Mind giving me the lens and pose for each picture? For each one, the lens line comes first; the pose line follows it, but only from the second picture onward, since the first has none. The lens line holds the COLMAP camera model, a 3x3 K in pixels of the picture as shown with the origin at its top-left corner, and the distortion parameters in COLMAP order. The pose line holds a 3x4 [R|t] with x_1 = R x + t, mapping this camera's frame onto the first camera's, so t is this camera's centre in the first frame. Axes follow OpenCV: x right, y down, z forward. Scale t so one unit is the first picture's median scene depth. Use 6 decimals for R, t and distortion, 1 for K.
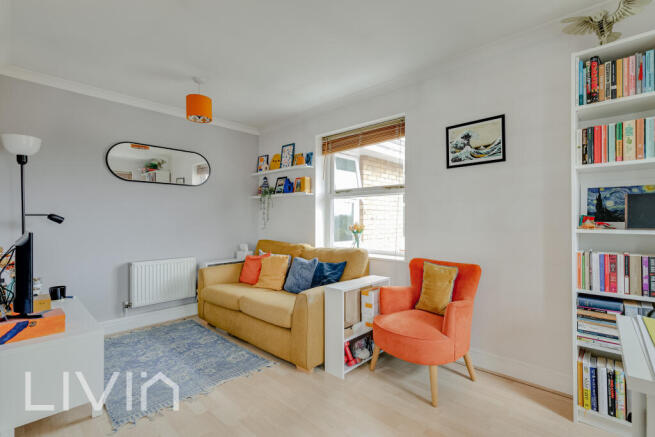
lens RADIAL K [[300.3, 0, 325.2], [0, 300.3, 220.7], [0, 0, 1]] dist [-0.001105, -0.000219]
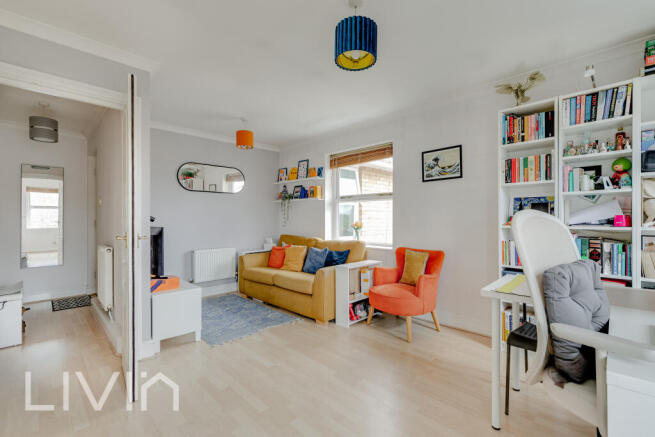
lens RADIAL K [[300.3, 0, 328.6], [0, 300.3, 217.5], [0, 0, 1]] dist [-0.001105, -0.000219]
pose [[0.999885, 0.000082, 0.015194, -0.050245], [0.000046, 0.999965, -0.008386, 0.000156], [-0.015194, 0.008386, 0.999849, -0.395827]]
